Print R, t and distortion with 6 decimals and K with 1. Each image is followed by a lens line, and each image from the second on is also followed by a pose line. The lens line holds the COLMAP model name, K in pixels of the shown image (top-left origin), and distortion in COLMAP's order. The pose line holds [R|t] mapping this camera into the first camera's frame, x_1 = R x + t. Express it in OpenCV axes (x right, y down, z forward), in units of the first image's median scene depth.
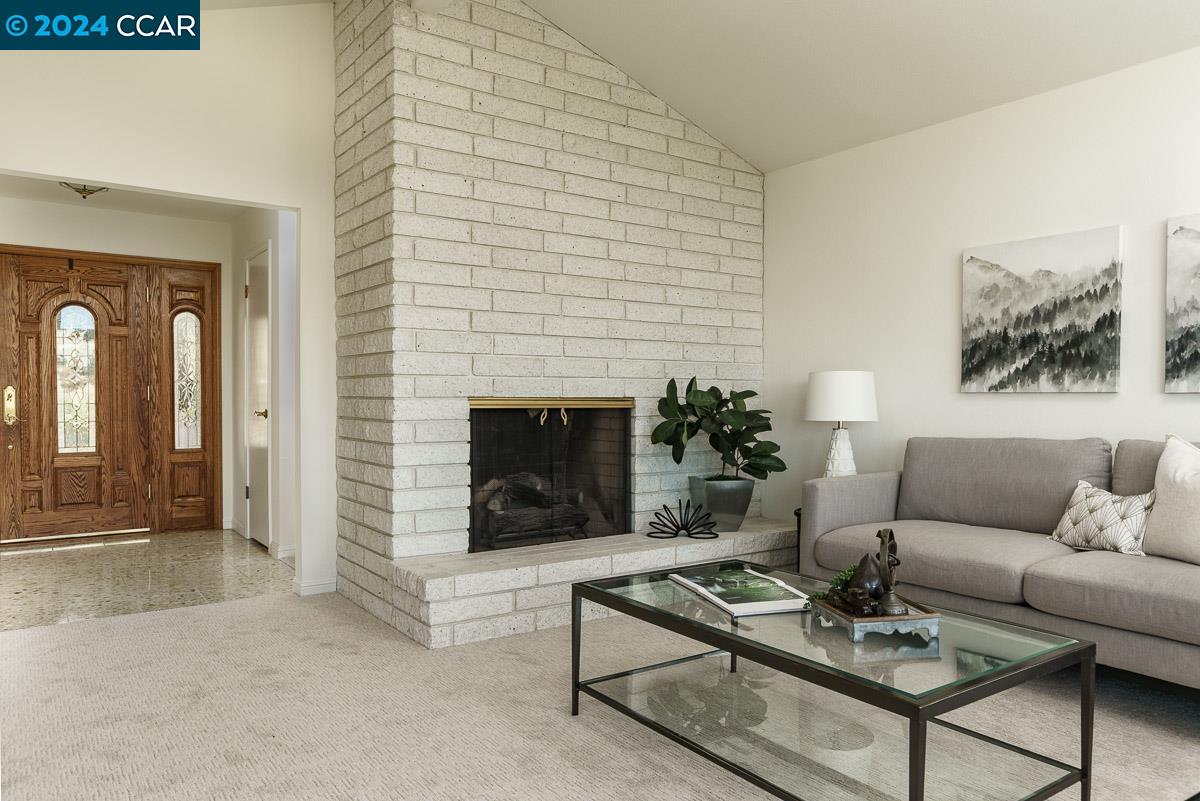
lens RADIAL K [[832.8, 0, 602.4], [0, 832.8, 402.0], [0, 0, 1]] dist [-0.000922, 0.002477]
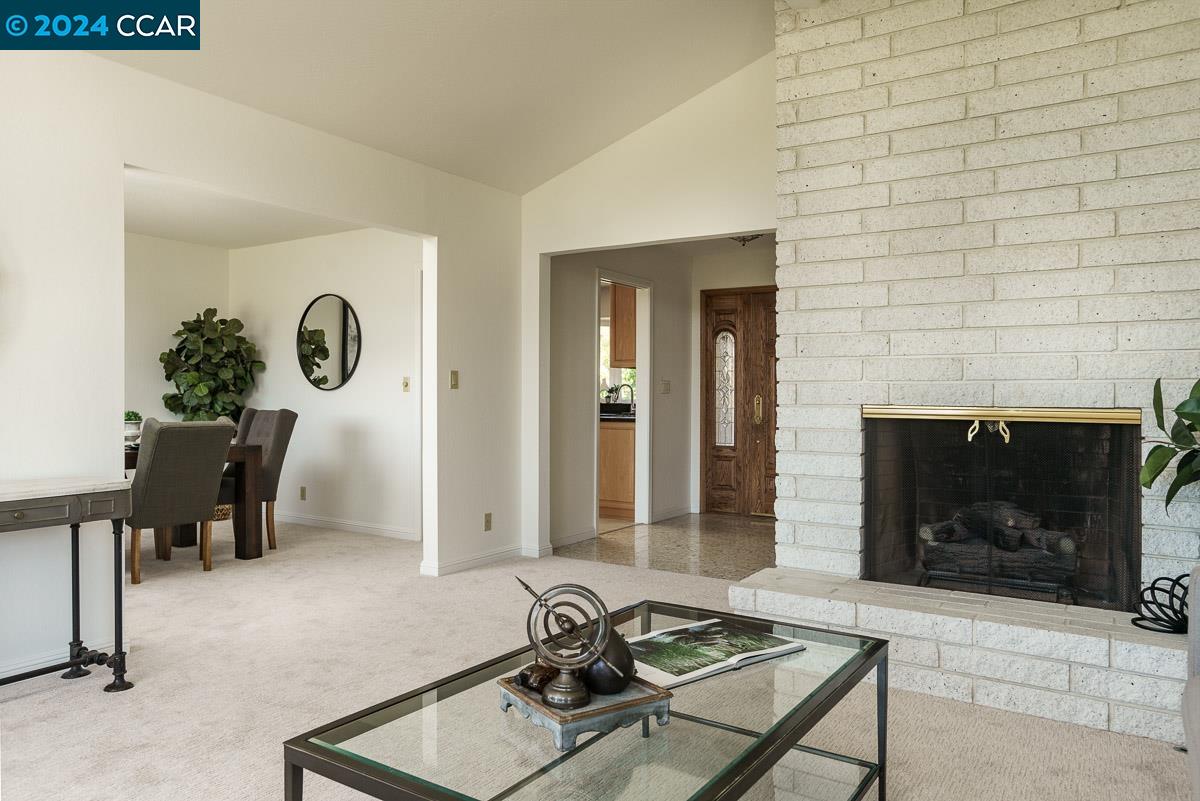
lens RADIAL K [[832.8, 0, 602.0], [0, 832.8, 398.5], [0, 0, 1]] dist [-0.000922, 0.002477]
pose [[0.366497, 0.001664, -0.930418, 0.548724], [-0.016816, 0.999847, -0.004836, -0.003461], [0.930267, 0.017418, 0.366469, 0.391882]]
